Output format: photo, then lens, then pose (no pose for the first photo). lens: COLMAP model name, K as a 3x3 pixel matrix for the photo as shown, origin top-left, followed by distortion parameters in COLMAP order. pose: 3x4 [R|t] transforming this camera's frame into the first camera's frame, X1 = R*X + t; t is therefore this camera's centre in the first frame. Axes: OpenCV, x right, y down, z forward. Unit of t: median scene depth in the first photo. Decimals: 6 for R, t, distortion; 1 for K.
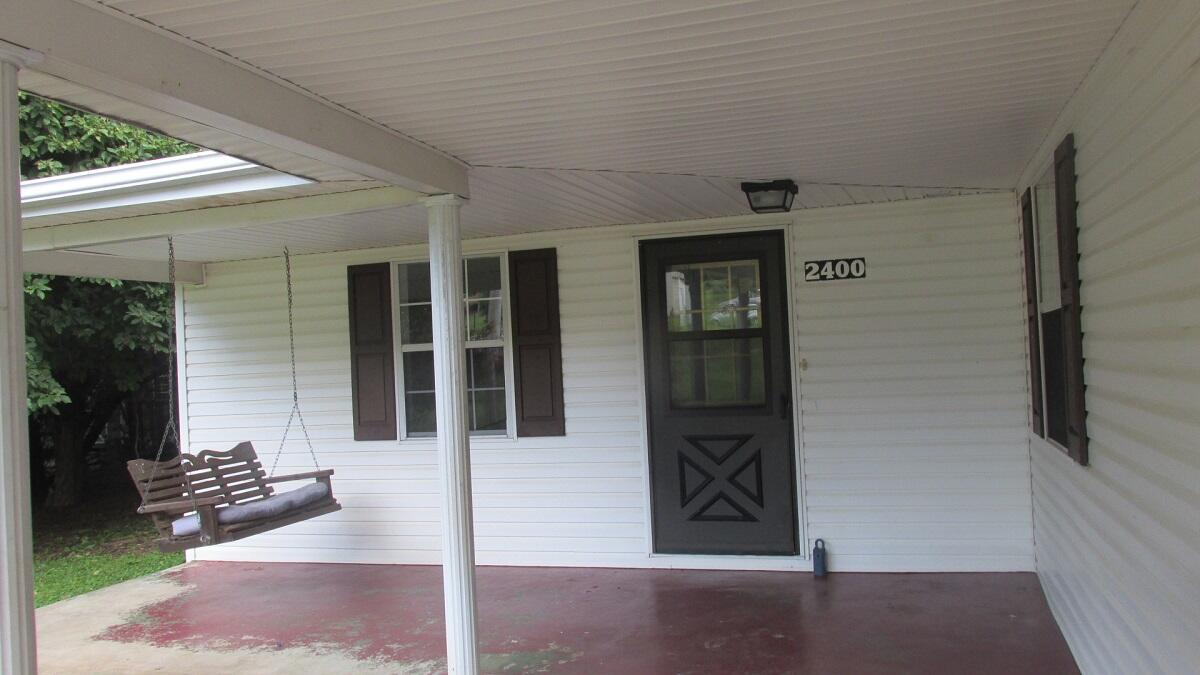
lens RADIAL K [[1026.7, 0, 595.2], [0, 1026.7, 342.7], [0, 0, 1]] dist [-0.009840, 0.001082]
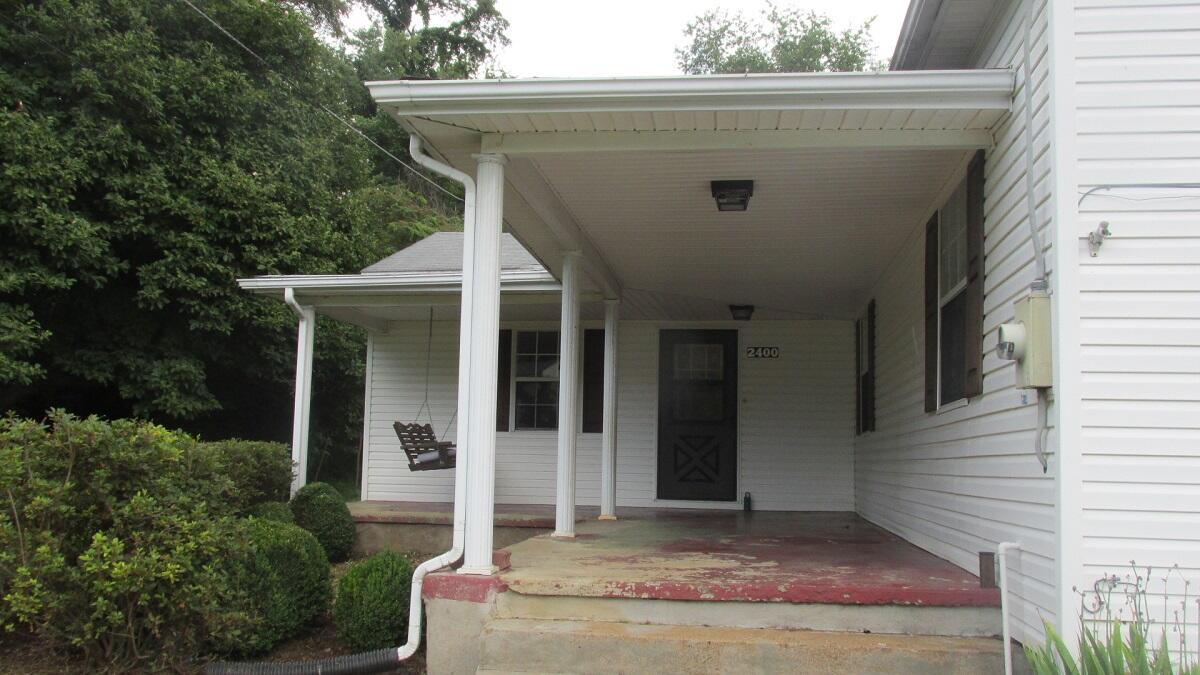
lens RADIAL K [[1026.7, 0, 603.3], [0, 1026.7, 335.4], [0, 0, 1]] dist [-0.009840, 0.001082]
pose [[0.985925, 0.085967, 0.143396, -0.335581], [-0.070312, 0.991342, -0.110890, 0.129469], [-0.151687, 0.099246, 0.983433, -0.842351]]
